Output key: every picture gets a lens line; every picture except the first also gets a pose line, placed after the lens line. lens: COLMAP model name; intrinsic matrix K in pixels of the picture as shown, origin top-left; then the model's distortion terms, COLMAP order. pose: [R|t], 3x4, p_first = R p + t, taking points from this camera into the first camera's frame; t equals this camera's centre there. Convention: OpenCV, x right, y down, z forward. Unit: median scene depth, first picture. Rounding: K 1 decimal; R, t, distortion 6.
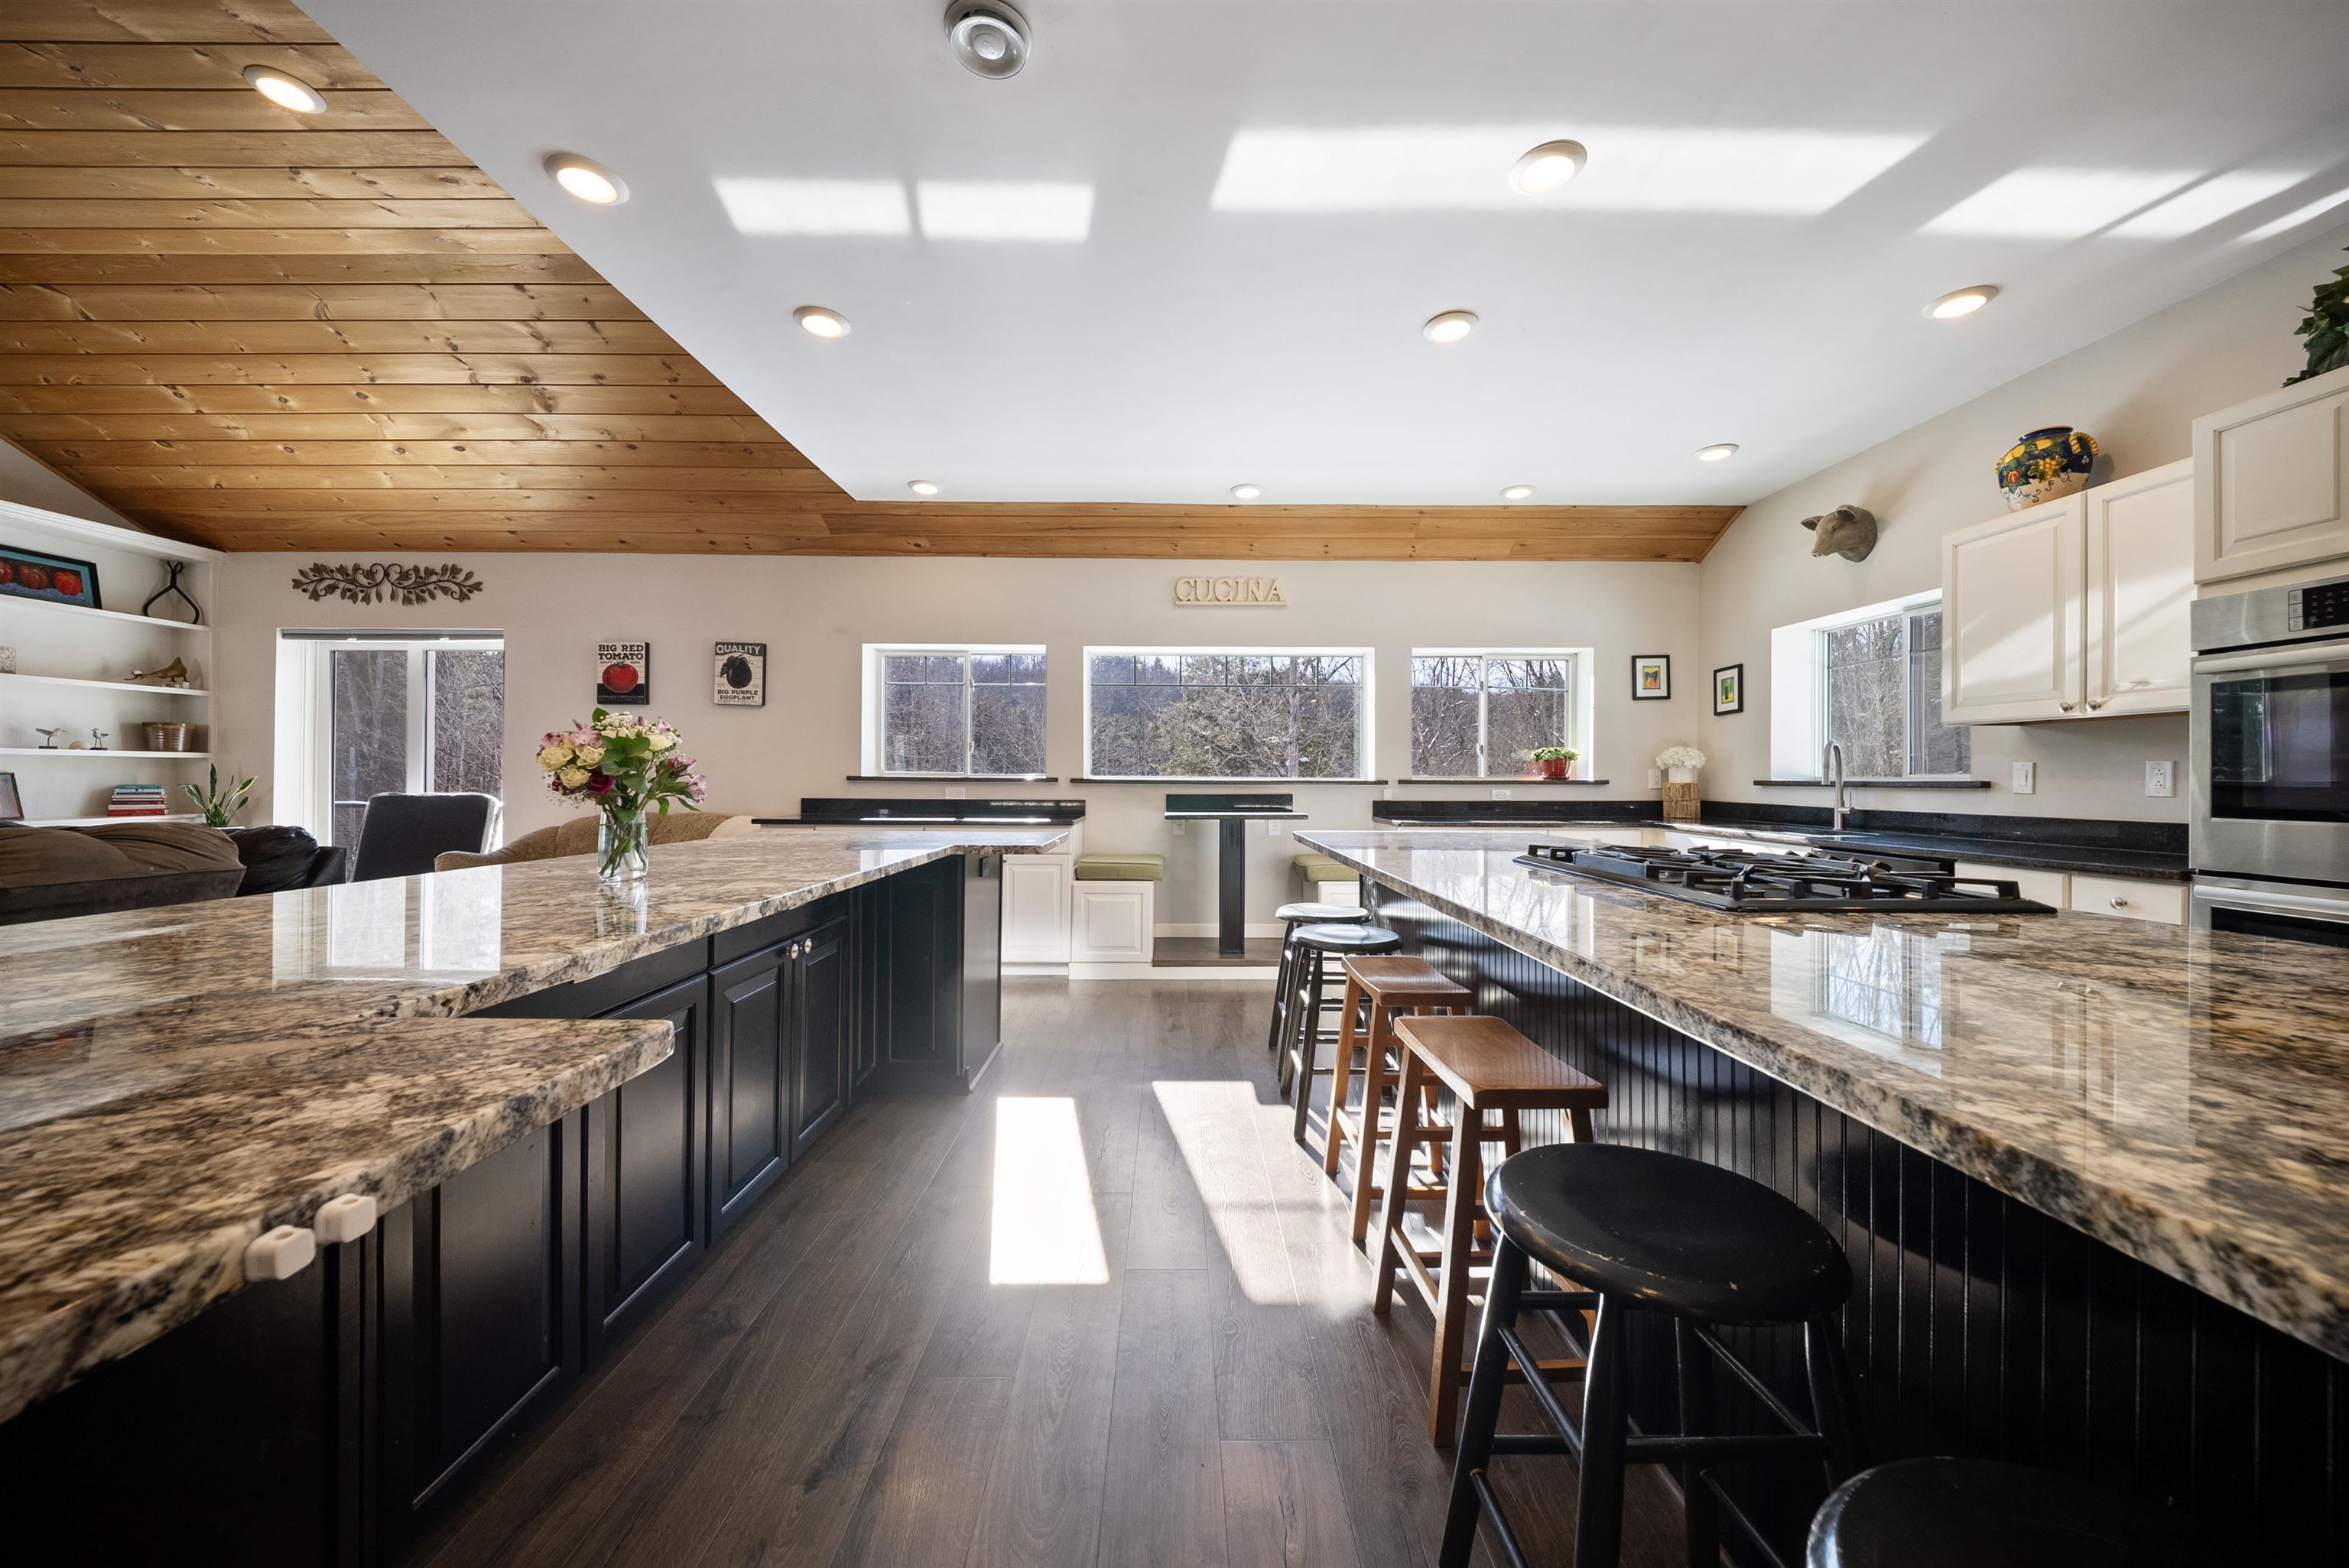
lens RADIAL K [[813.7, 0, 1174.5], [0, 813.7, 784.0], [0, 0, 1]] dist [0.002561, -0.004947]
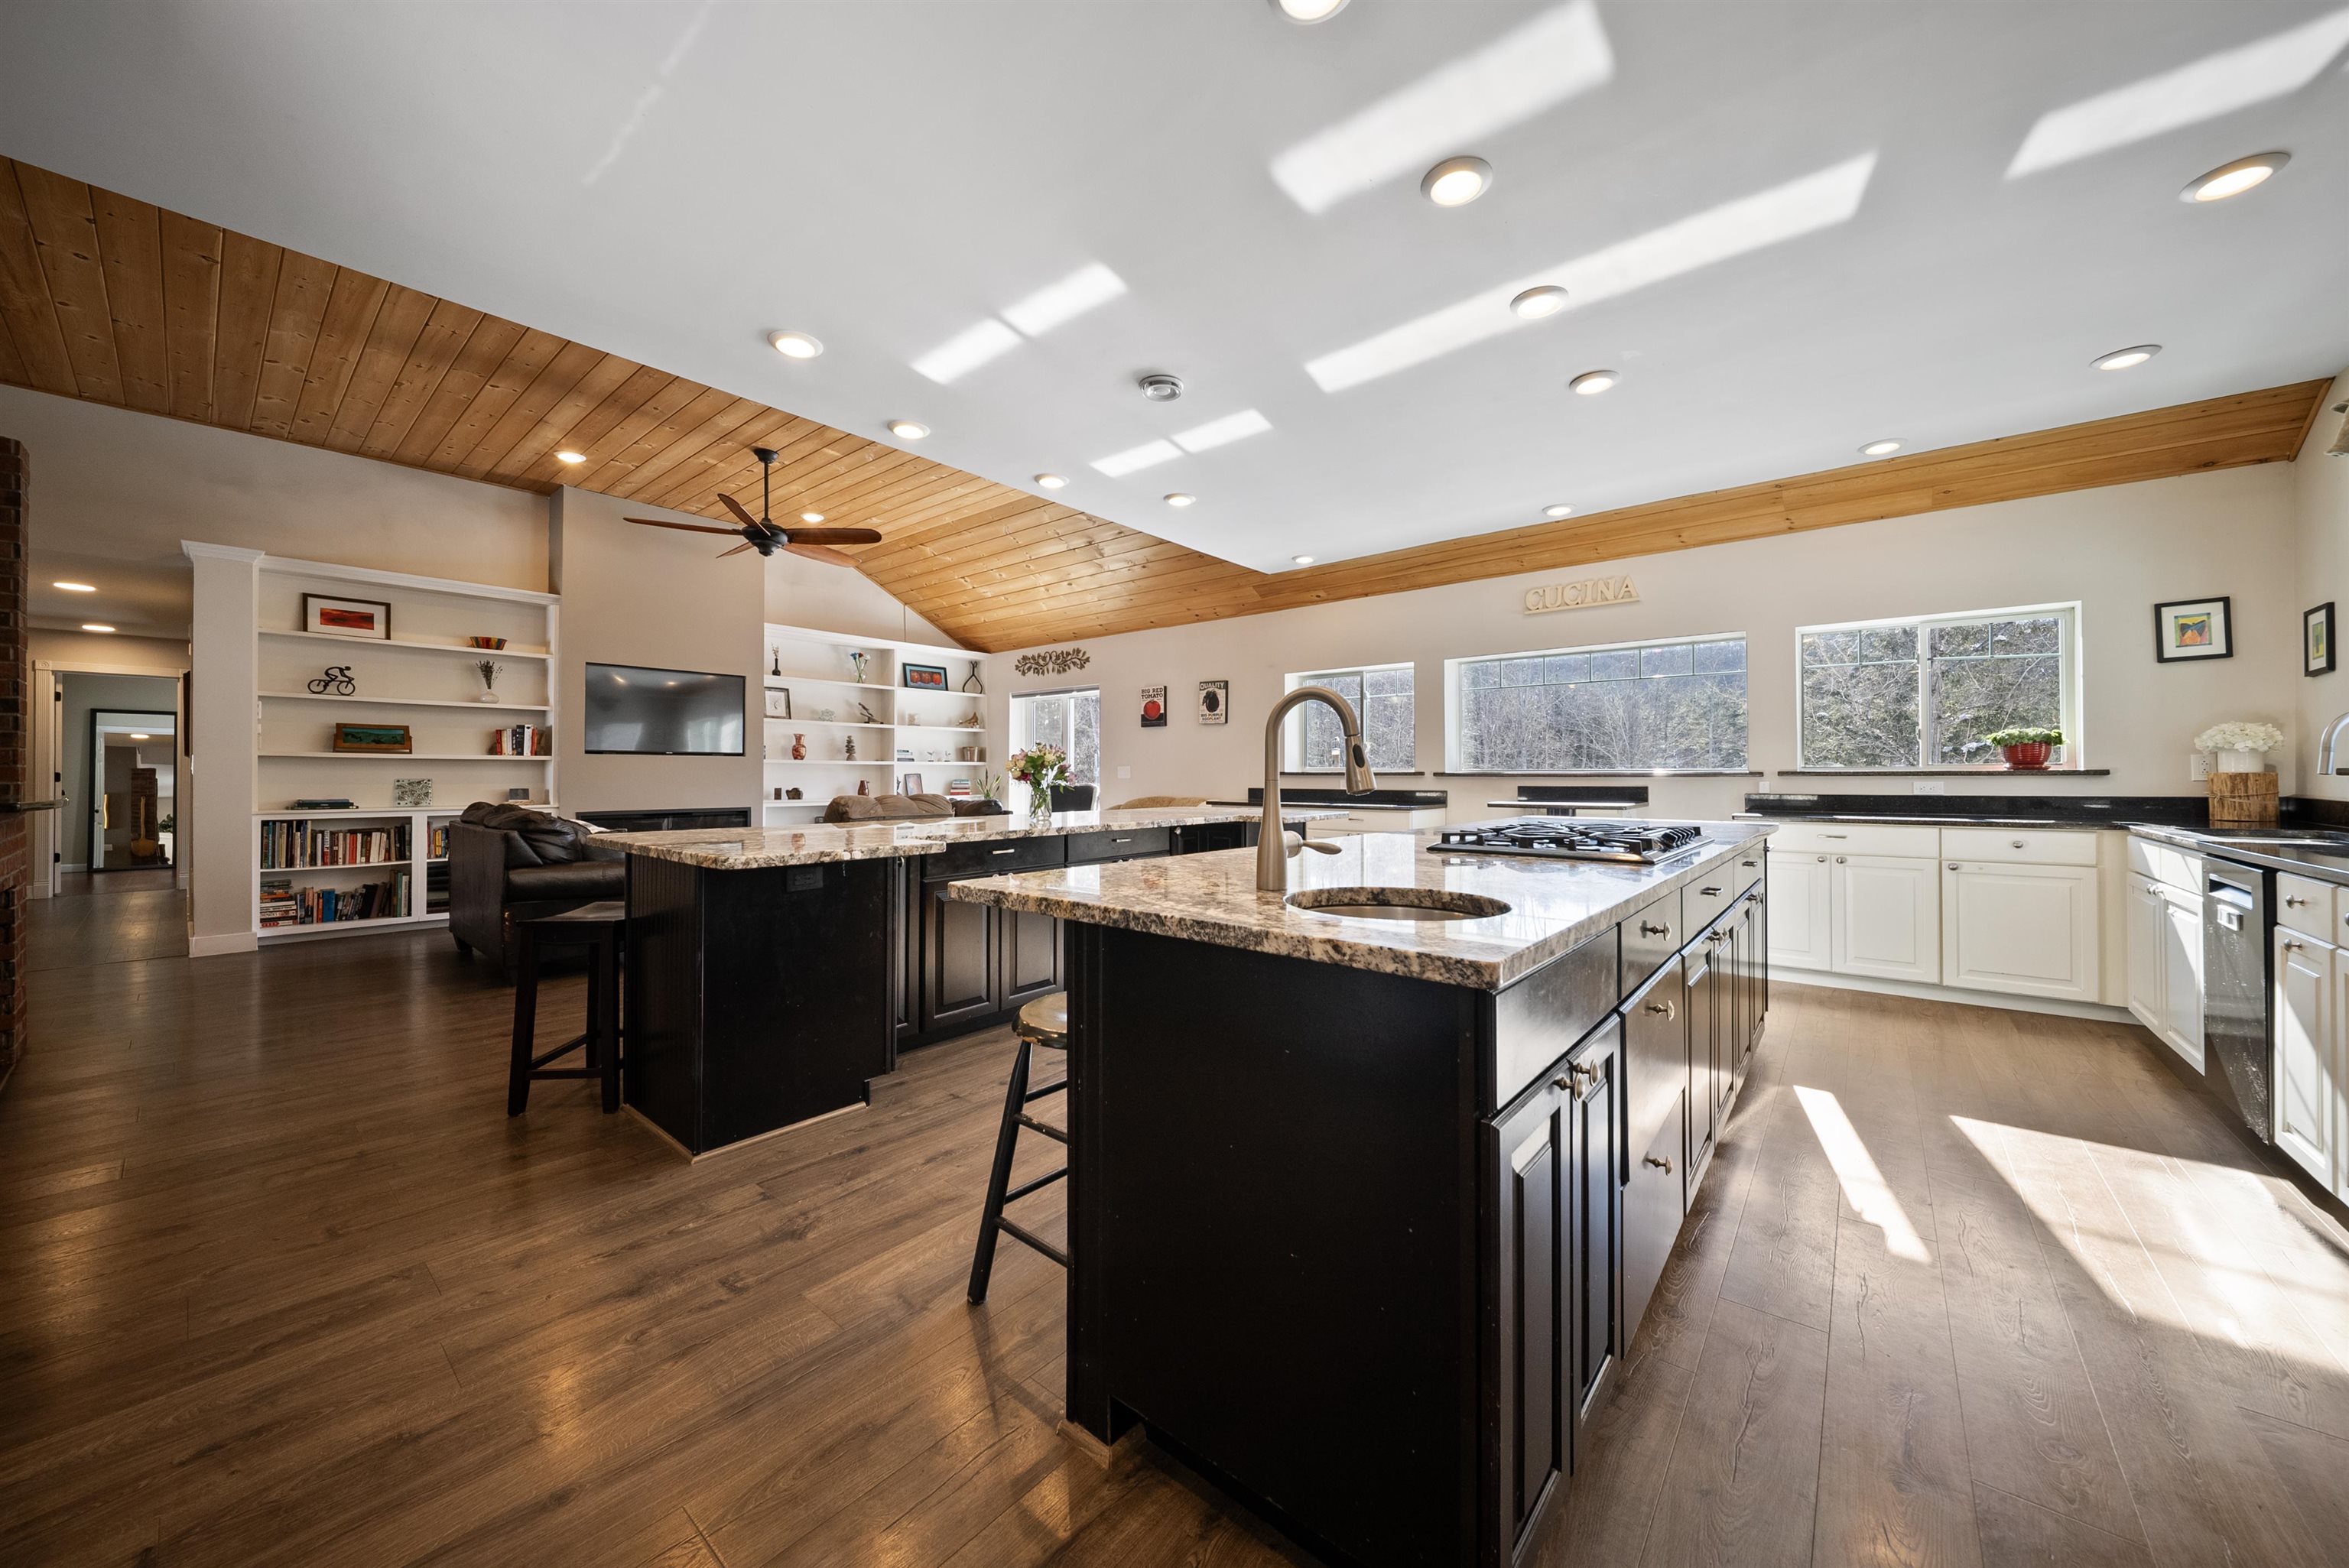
lens RADIAL K [[829.9, 0, 1193.1], [0, 829.9, 765.3], [0, 0, 1]] dist [-0.001211, -0.005791]
pose [[0.767191, -0.012900, -0.641289, 0.394583], [0.003144, 0.999861, -0.016352, 0.001166], [0.641411, 0.010529, 0.767125, -0.159996]]
